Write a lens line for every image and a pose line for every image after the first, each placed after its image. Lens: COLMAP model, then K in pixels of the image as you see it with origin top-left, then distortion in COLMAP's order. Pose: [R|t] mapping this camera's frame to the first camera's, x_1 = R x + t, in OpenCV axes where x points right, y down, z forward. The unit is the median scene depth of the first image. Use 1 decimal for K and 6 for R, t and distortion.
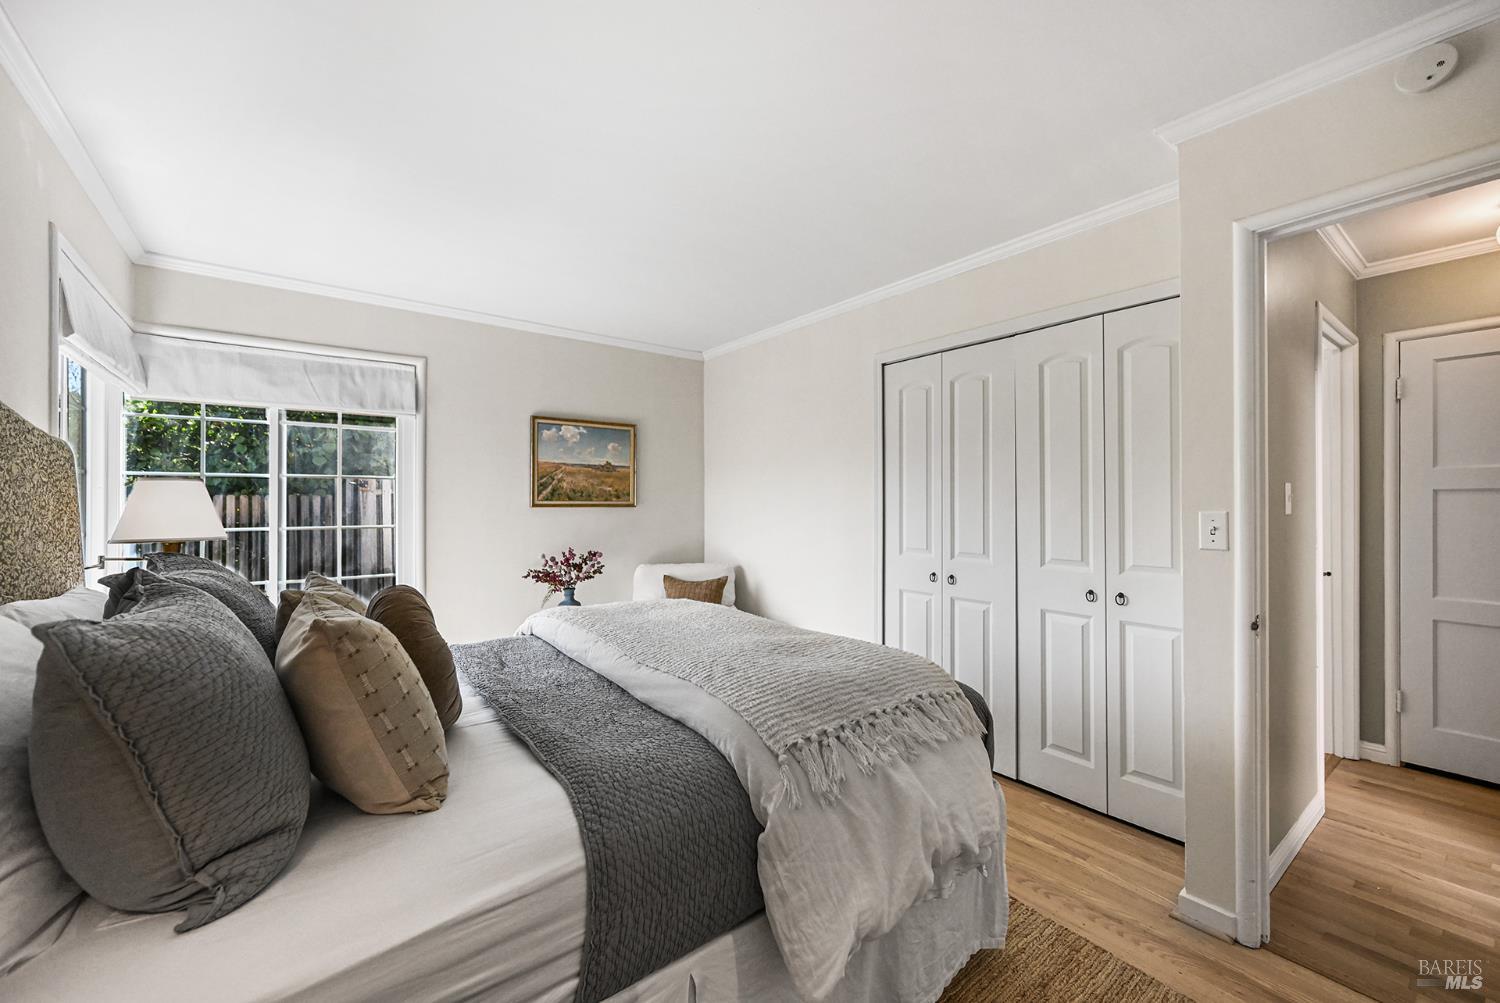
lens RADIAL K [[601.3, 0, 755.8], [0, 601.3, 502.3], [0, 0, 1]] dist [0.000526, 0.000266]
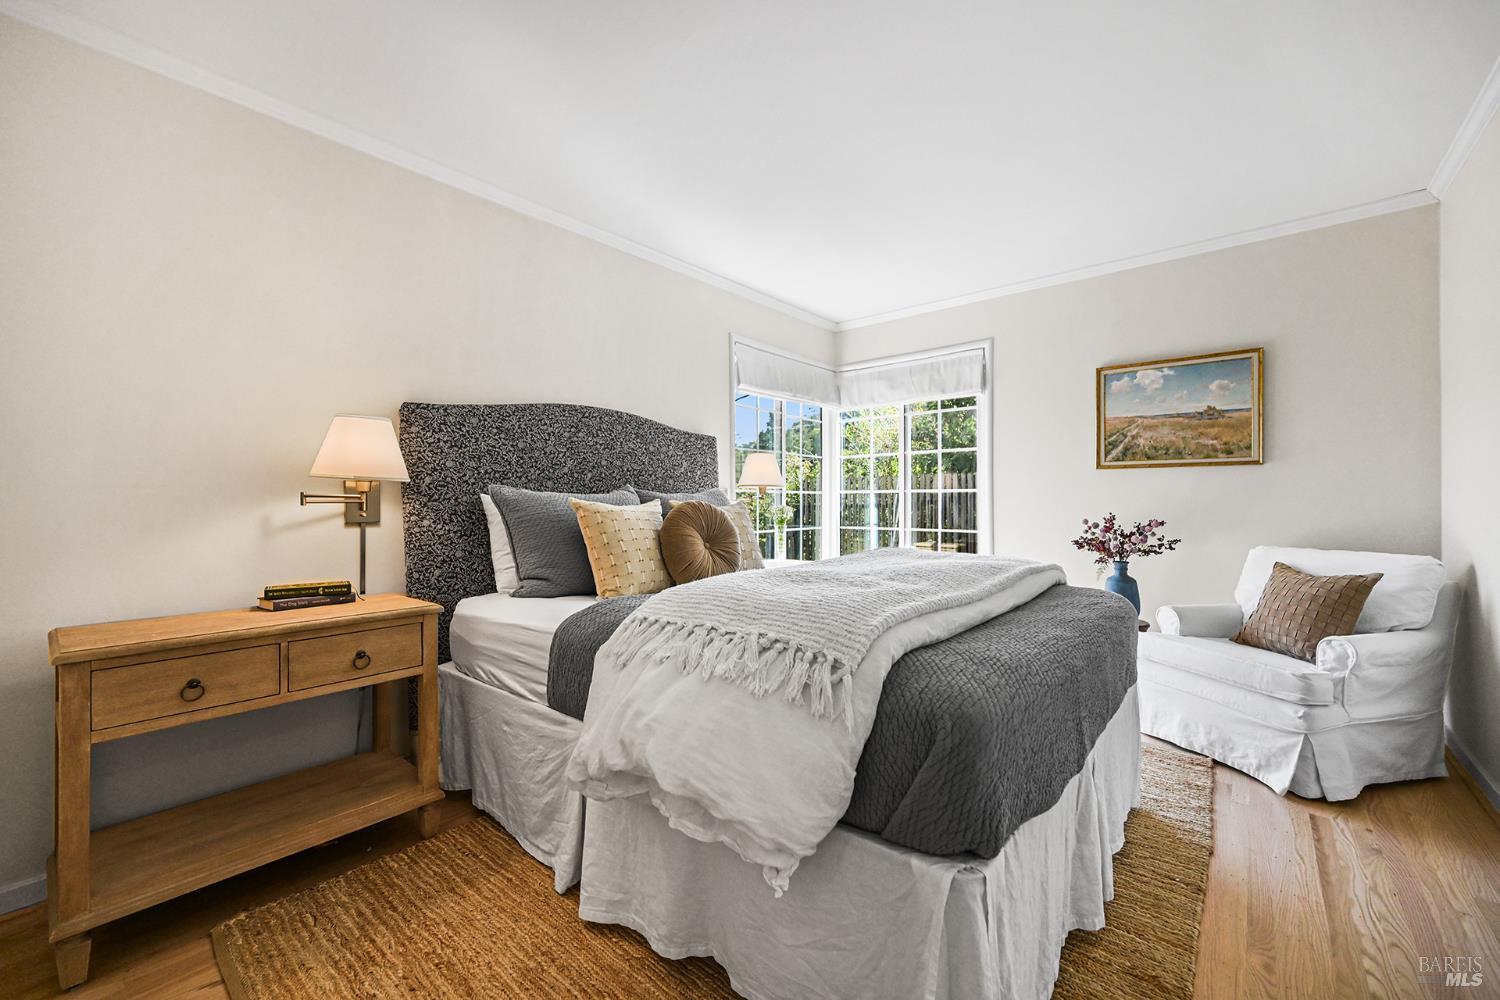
lens RADIAL K [[601.3, 0, 754.8], [0, 601.3, 499.5], [0, 0, 1]] dist [0.000526, 0.000266]
pose [[0.211937, 0.000265, -0.977283, 0.397891], [0.007912, 0.999967, 0.001987, 0.046929], [0.977251, -0.008153, 0.211928, 0.294023]]
